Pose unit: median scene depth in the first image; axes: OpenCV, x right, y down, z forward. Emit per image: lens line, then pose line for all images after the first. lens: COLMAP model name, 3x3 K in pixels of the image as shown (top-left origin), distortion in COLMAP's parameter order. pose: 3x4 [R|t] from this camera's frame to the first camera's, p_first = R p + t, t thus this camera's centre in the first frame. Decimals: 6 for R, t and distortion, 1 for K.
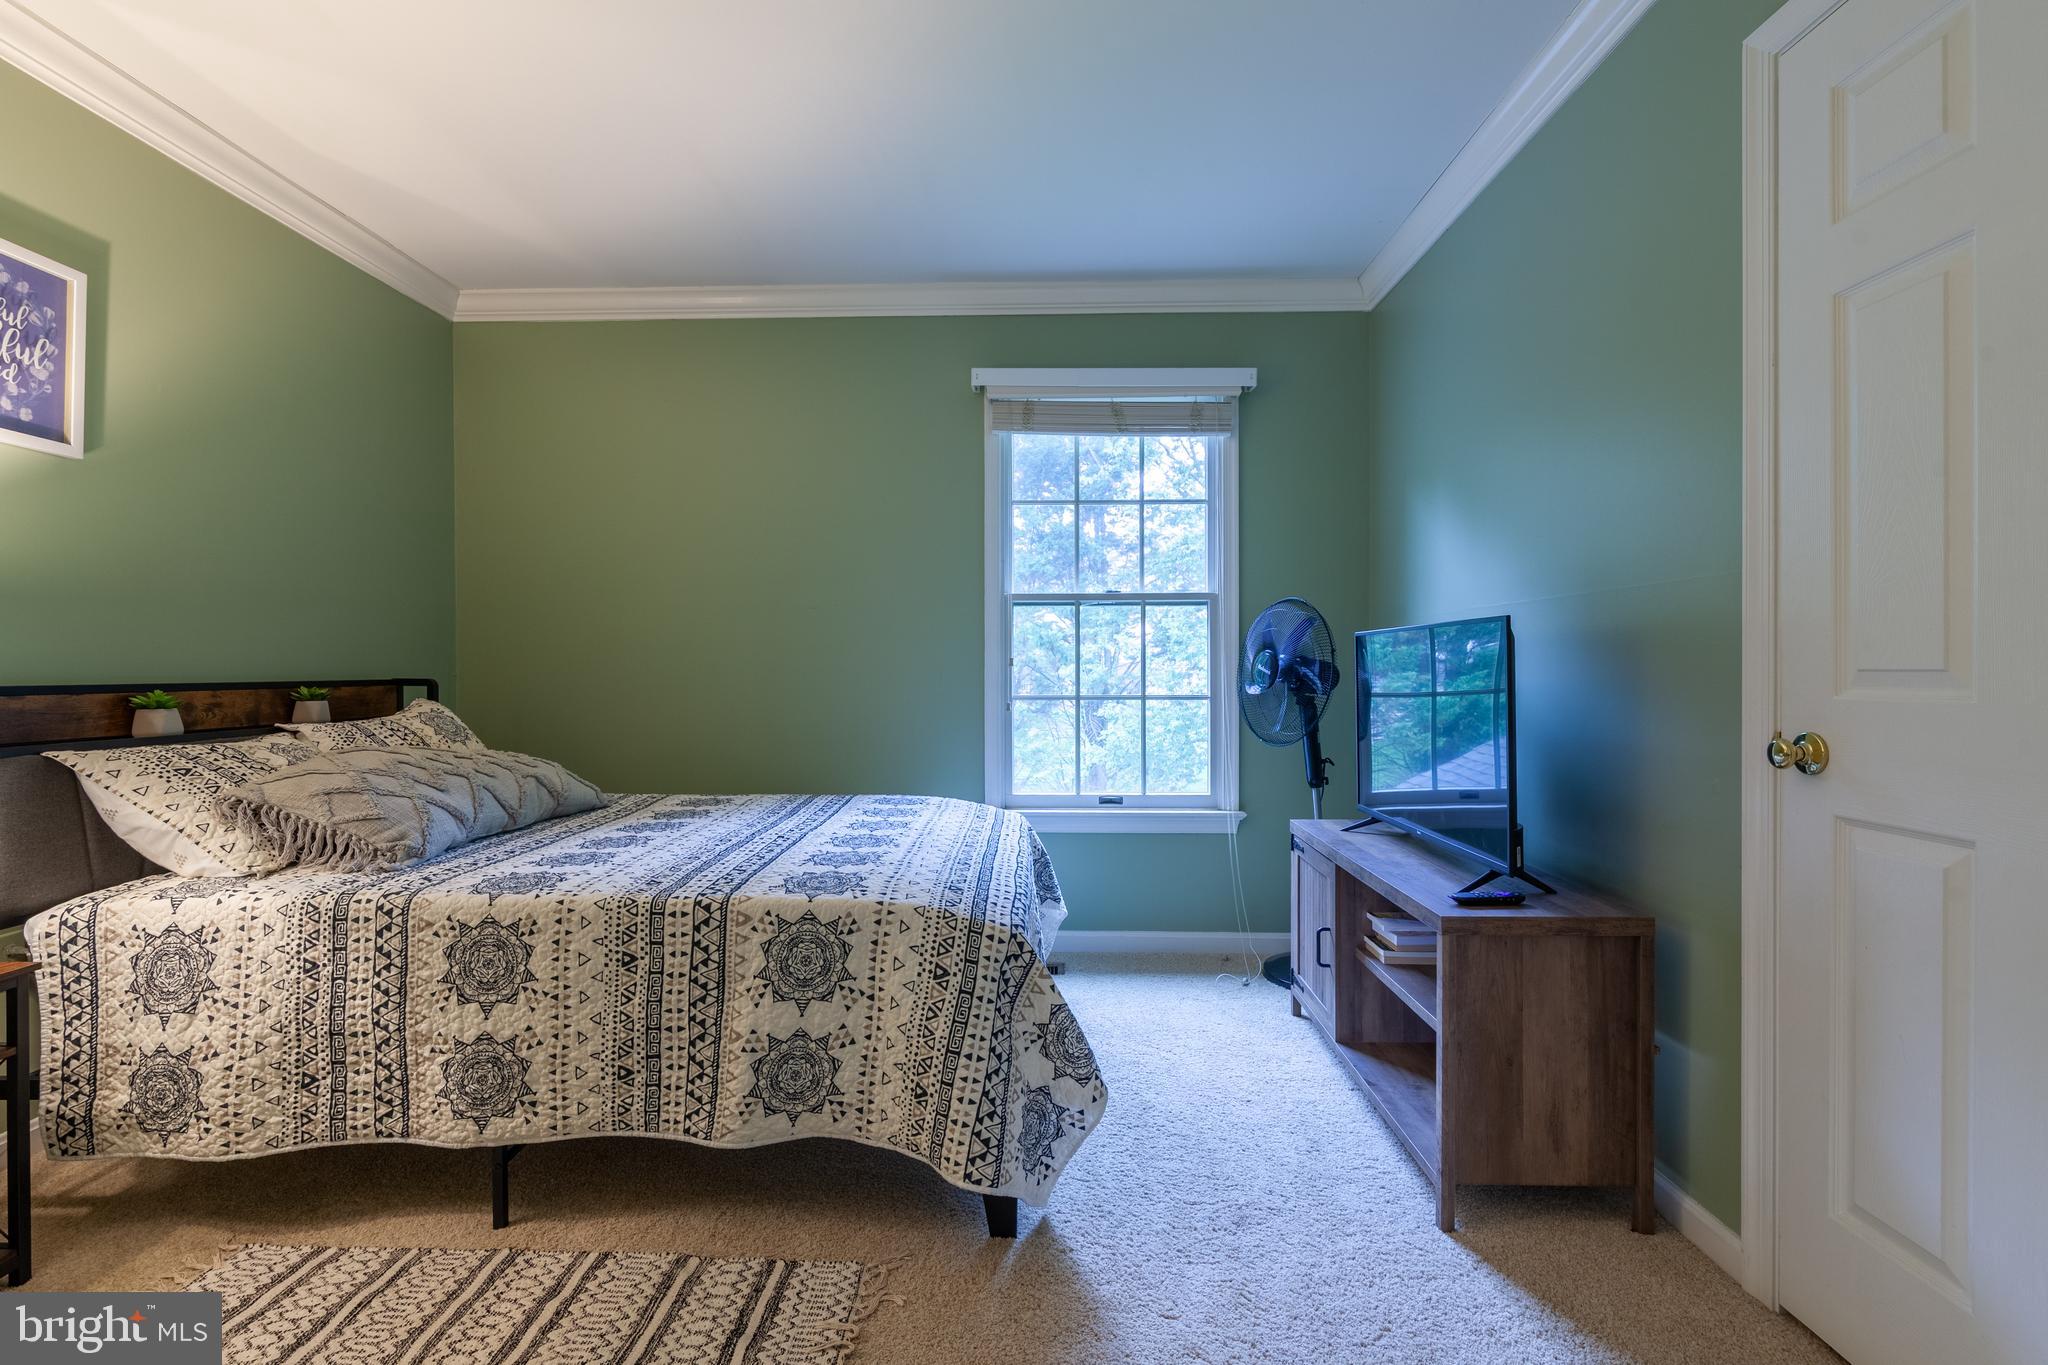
lens RADIAL K [[951.2, 0, 1019.7], [0, 951.2, 675.5], [0, 0, 1]] dist [-0.000425, -0.001178]
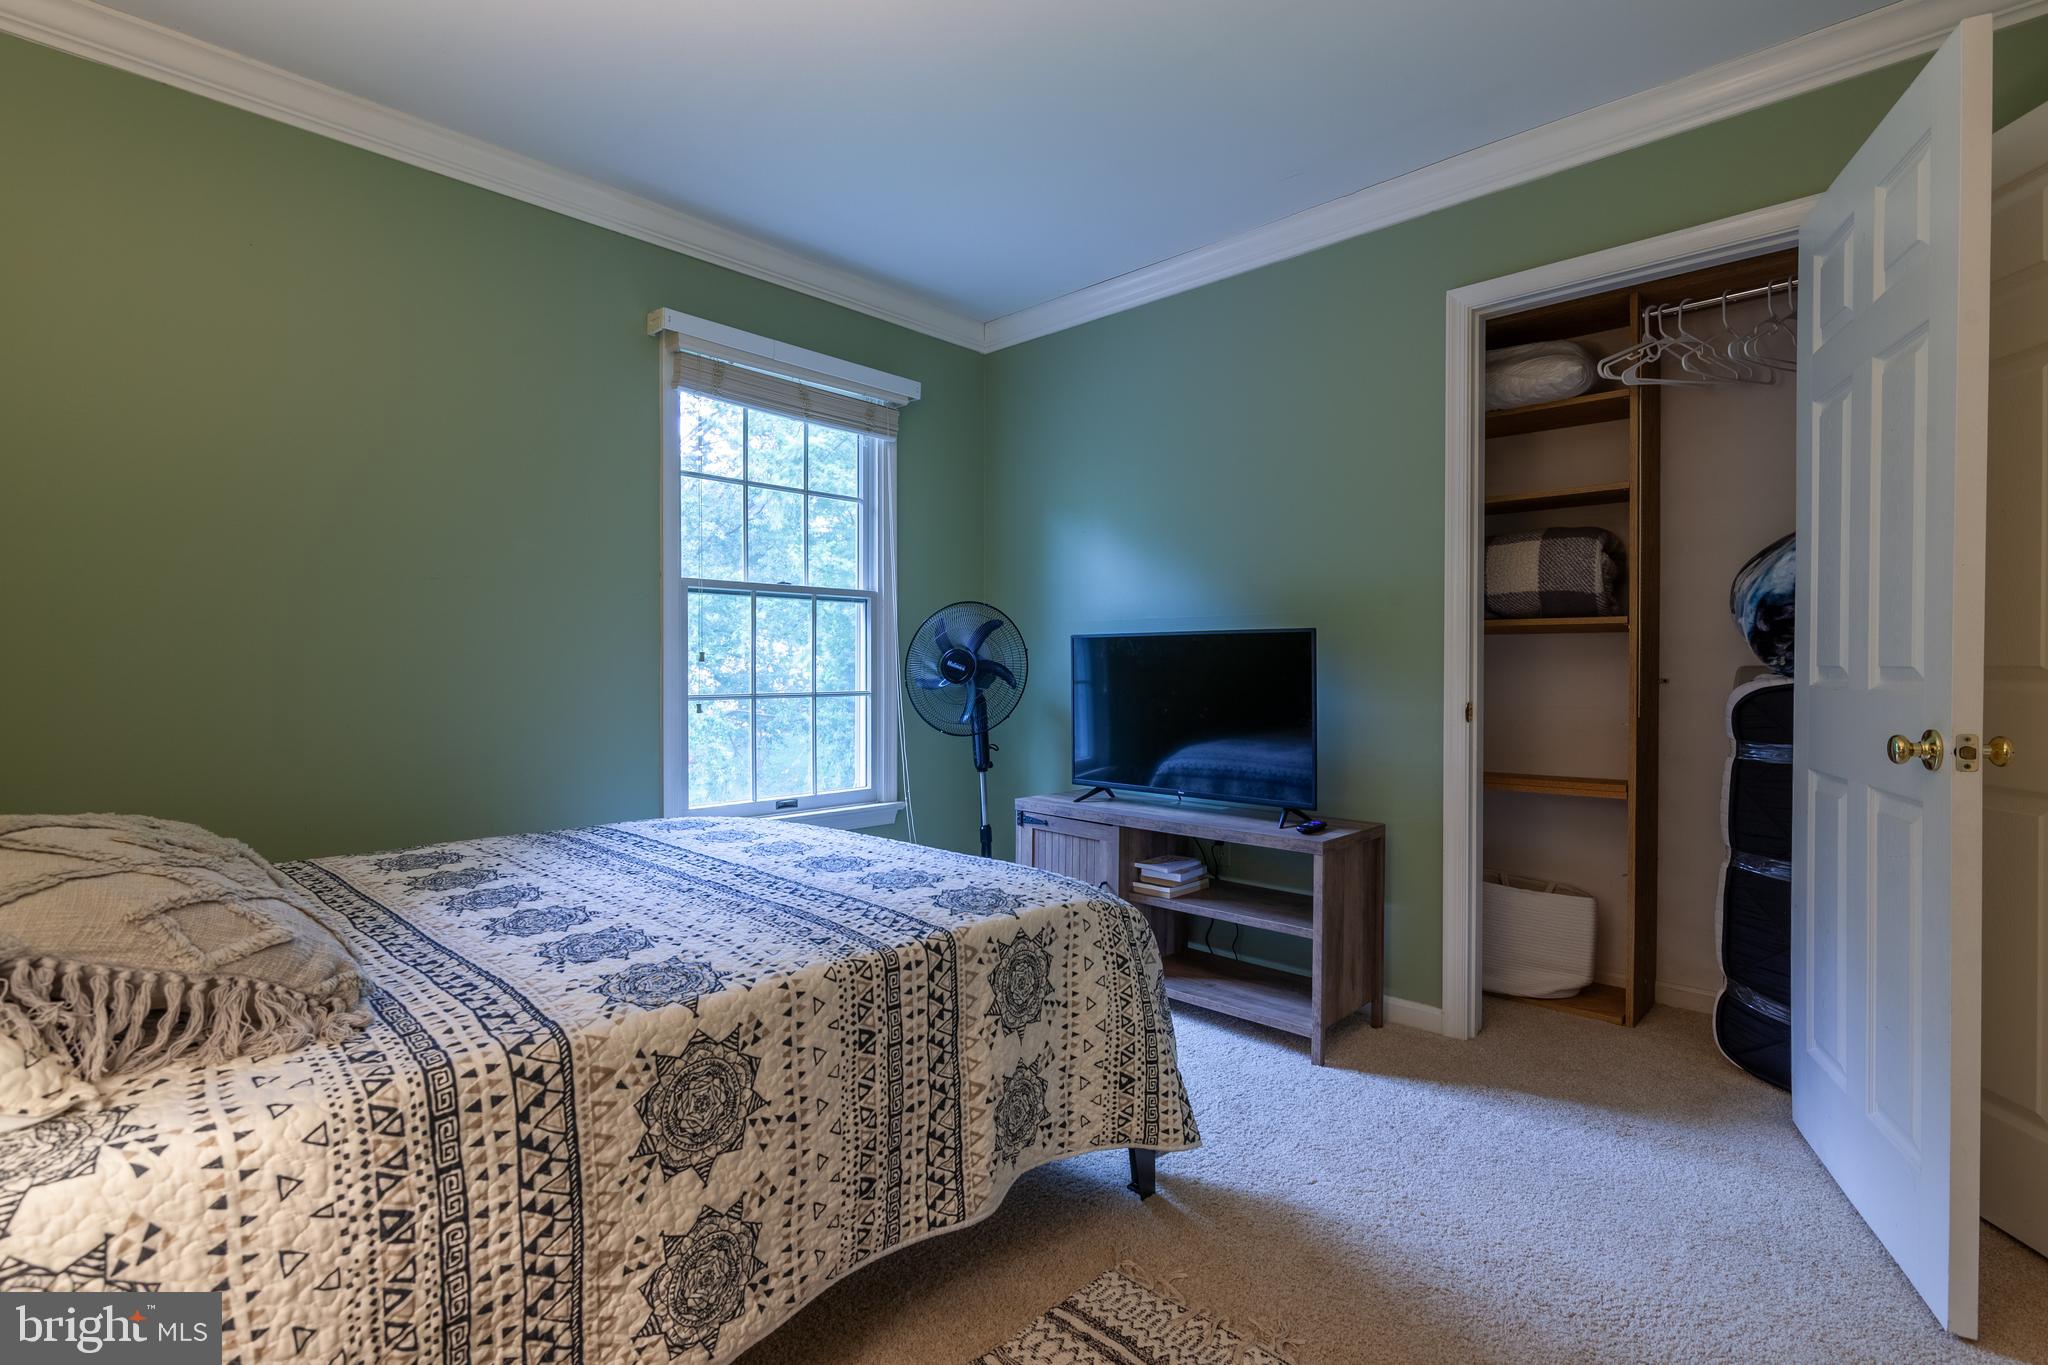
lens RADIAL K [[951.2, 0, 1017.4], [0, 951.2, 676.1], [0, 0, 1]] dist [-0.000425, -0.001178]
pose [[0.677099, -0.005642, 0.735871, -0.897199], [0.003201, 0.999984, 0.004721, 0.001051], [-0.735885, -0.000842, 0.677106, 0.385907]]
